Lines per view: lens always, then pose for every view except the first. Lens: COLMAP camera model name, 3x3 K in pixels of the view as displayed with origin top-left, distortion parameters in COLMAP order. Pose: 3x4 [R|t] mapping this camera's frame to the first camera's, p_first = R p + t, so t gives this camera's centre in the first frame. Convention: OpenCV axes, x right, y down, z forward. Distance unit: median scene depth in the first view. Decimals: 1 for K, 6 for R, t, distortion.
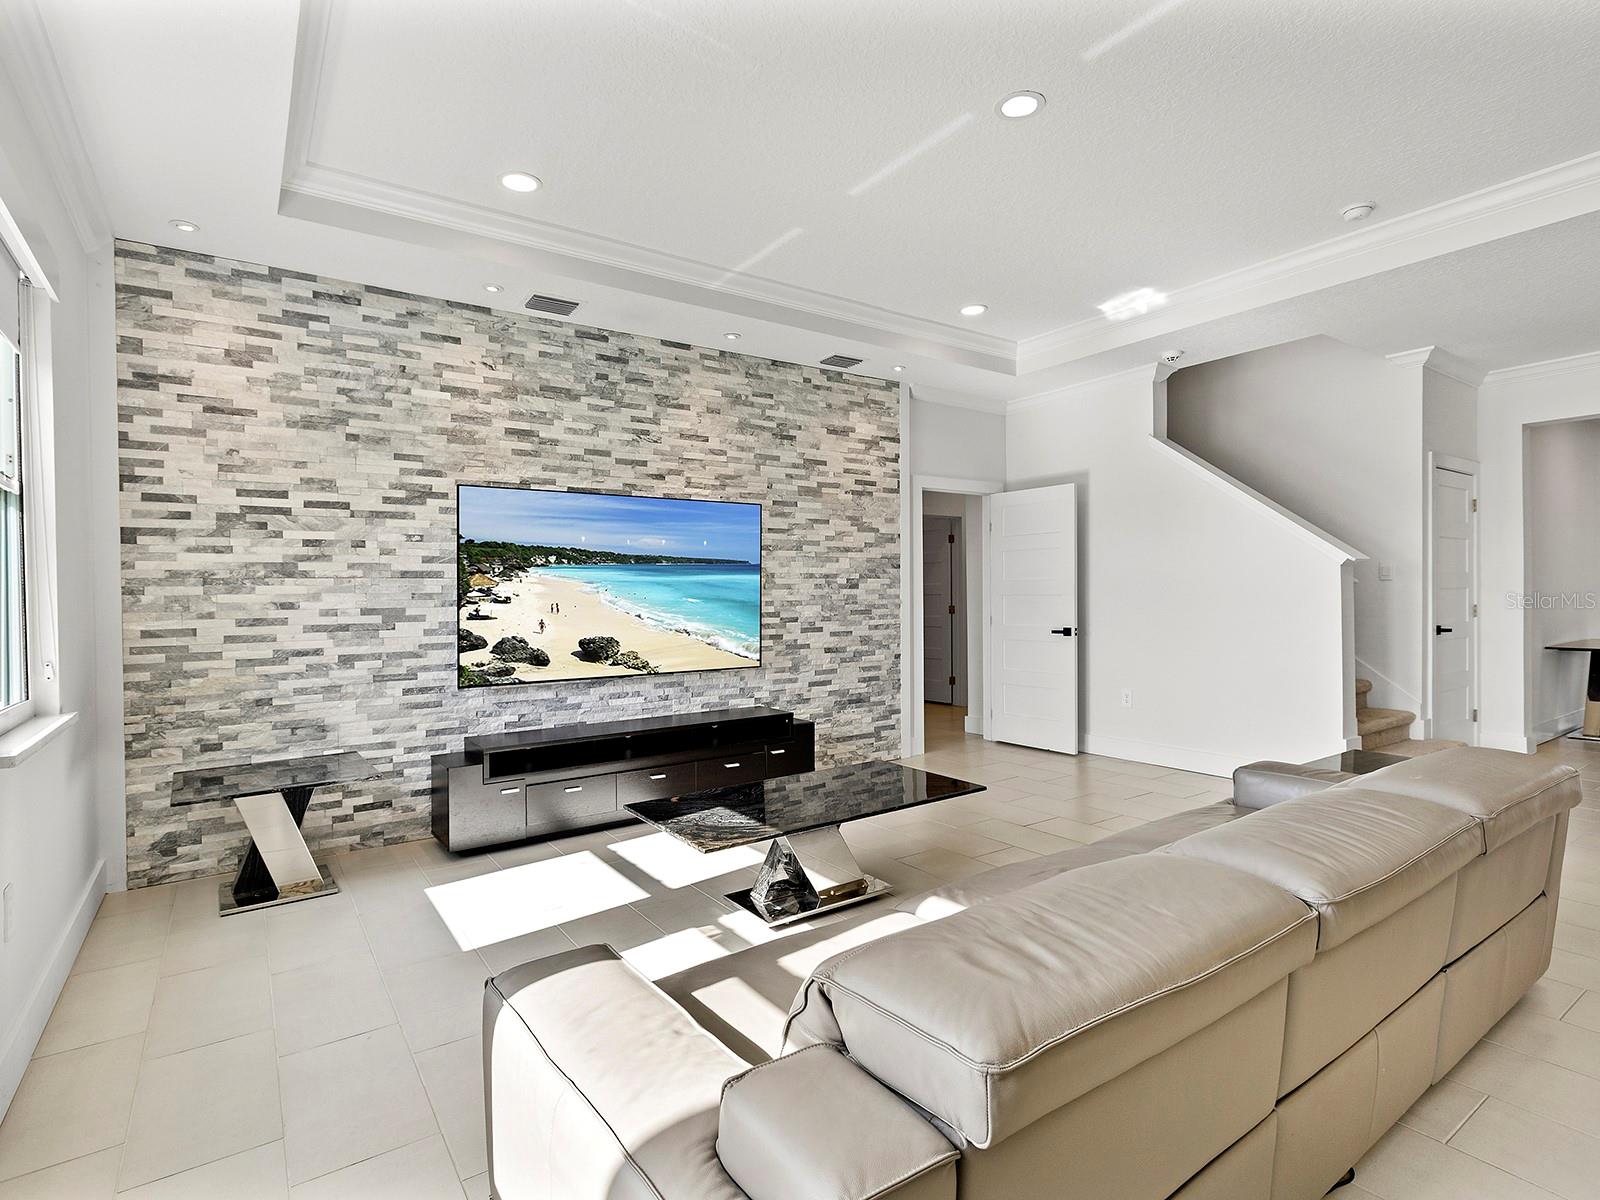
lens RADIAL K [[799.4, 0, 792.8], [0, 799.4, 614.1], [0, 0, 1]] dist [0.003427, -0.000756]
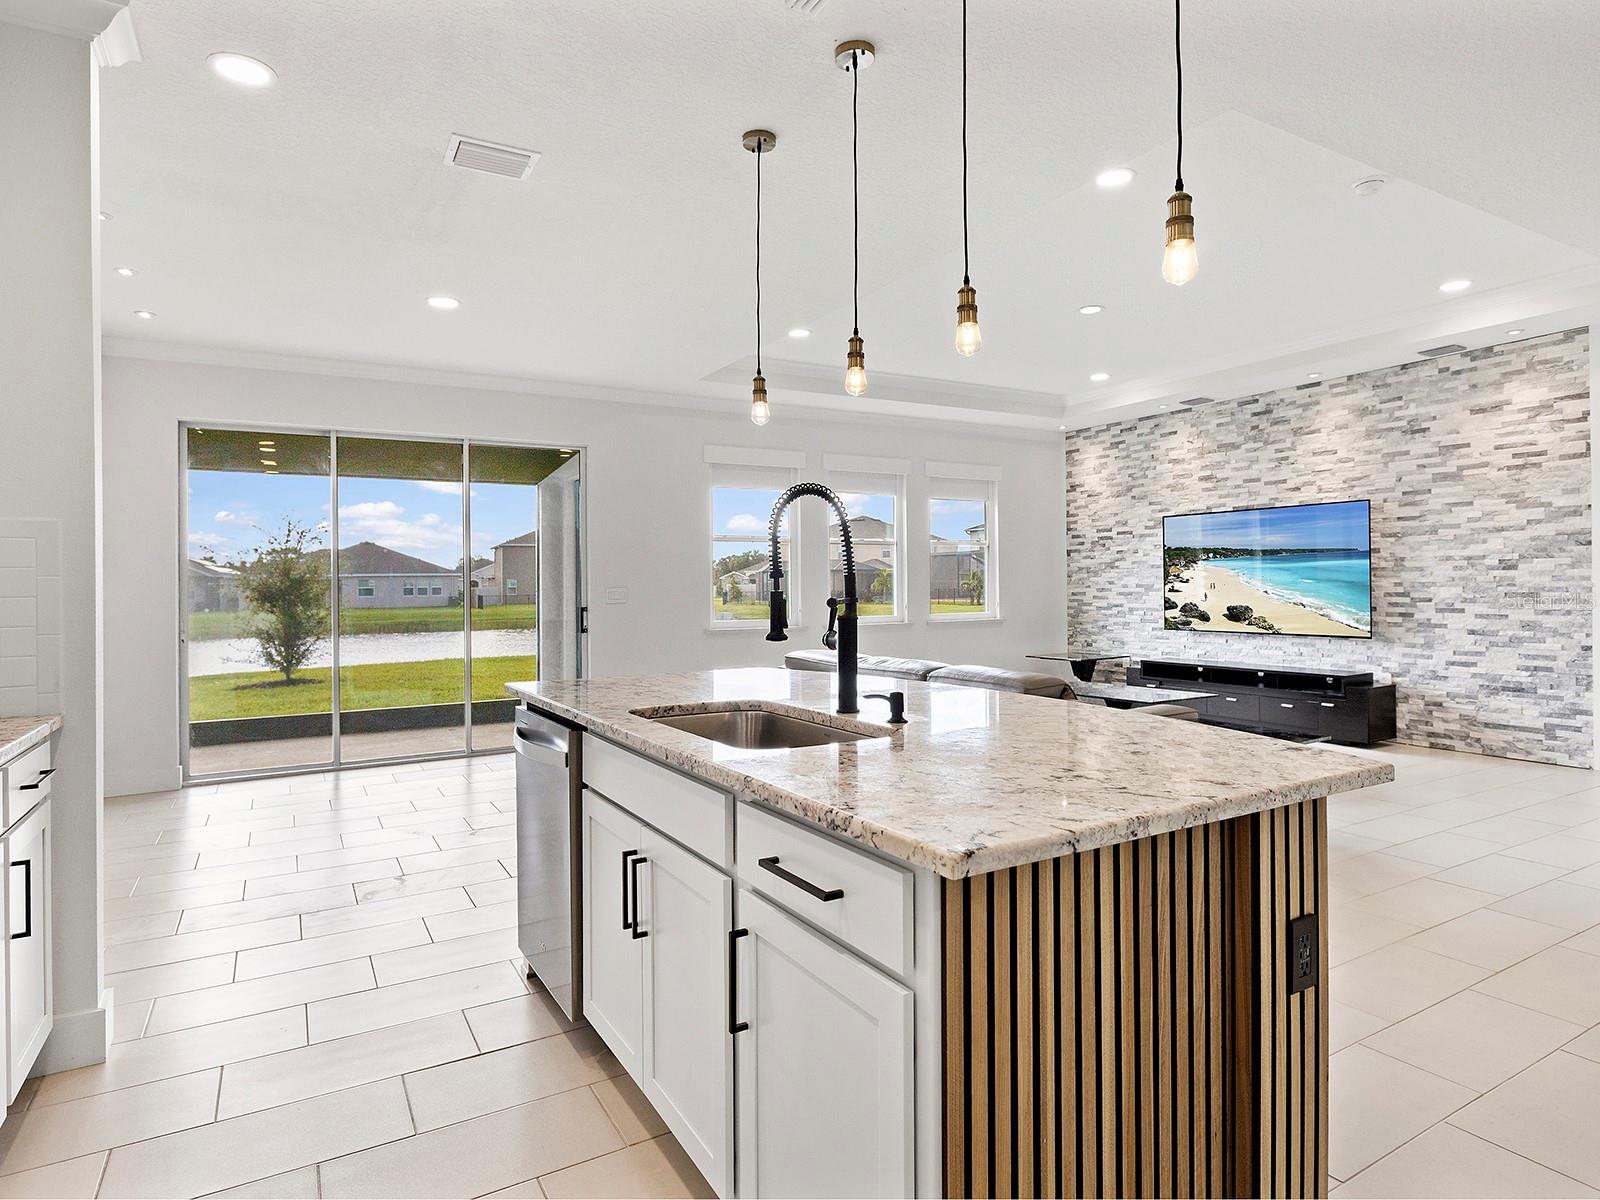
lens RADIAL K [[906.1, 0, 805.5], [0, 906.1, 590.2], [0, 0, 1]] dist [0.002271, -0.000543]
pose [[-0.078711, 0.028584, -0.996488, 1.506954], [0.002066, 0.999591, 0.028510, -0.049959], [0.996895, 0.000185, -0.078738, 0.318172]]
